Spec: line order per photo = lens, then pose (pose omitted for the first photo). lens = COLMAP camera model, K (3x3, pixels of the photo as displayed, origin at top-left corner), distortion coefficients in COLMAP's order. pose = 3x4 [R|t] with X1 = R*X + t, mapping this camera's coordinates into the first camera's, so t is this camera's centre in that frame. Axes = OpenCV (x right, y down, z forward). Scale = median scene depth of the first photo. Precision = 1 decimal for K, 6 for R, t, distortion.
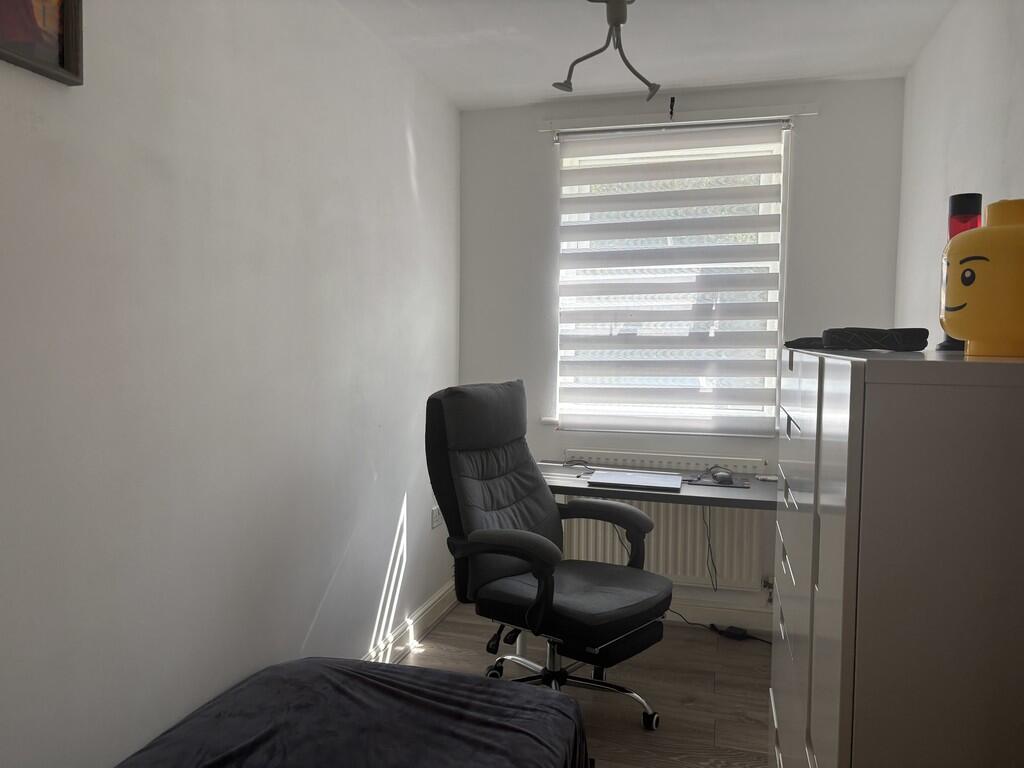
lens RADIAL K [[778.7, 0, 522.9], [0, 778.7, 388.5], [0, 0, 1]] dist [0.046271, -0.051364]
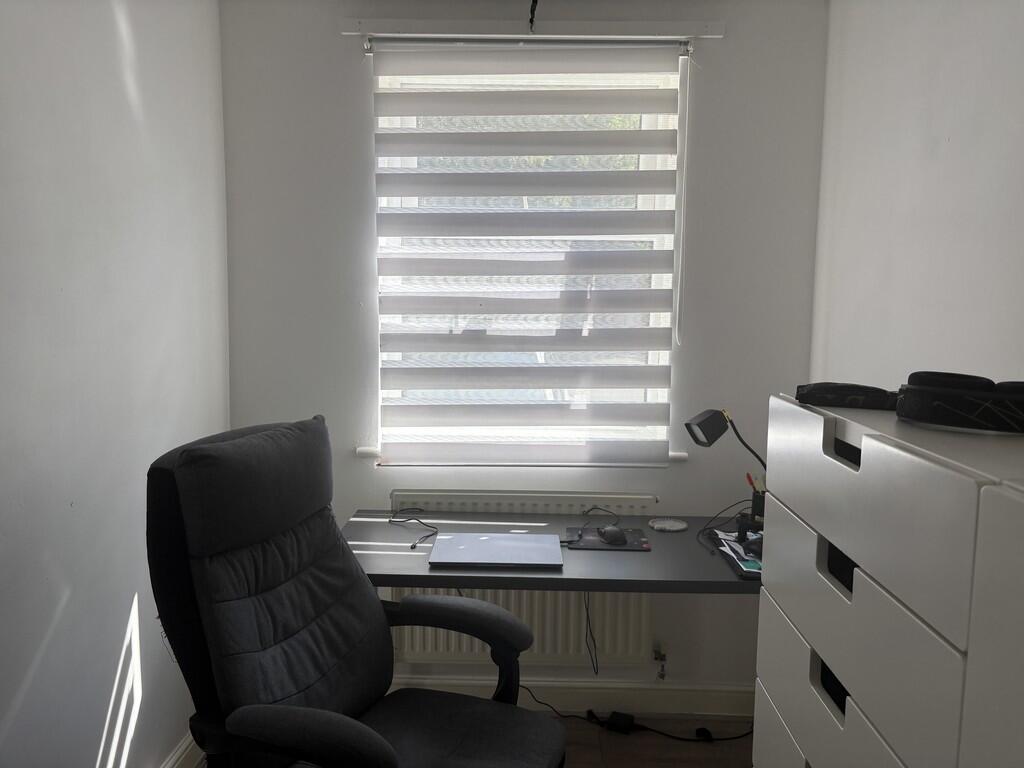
lens RADIAL K [[778.7, 0, 522.9], [0, 778.7, 388.5], [0, 0, 1]] dist [0.046271, -0.051364]
pose [[0.972677, -0.023360, 0.230983, 0.010811], [0.011687, 0.998590, 0.051777, -0.064563], [-0.231867, -0.047663, 0.971579, 0.344459]]
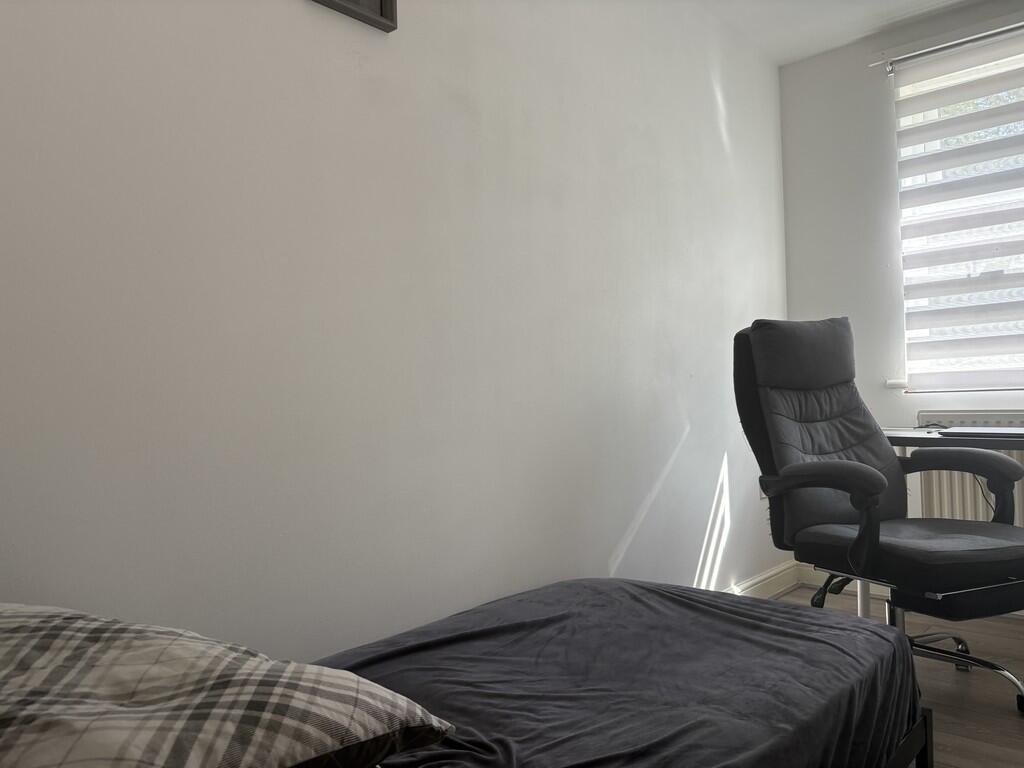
lens RADIAL K [[778.7, 0, 522.9], [0, 778.7, 388.5], [0, 0, 1]] dist [0.046271, -0.051364]
pose [[0.895401, -0.043590, -0.443121, 0.060489], [0.015333, 0.997625, -0.067155, 0.124817], [0.444996, 0.053336, 0.893943, 0.024531]]
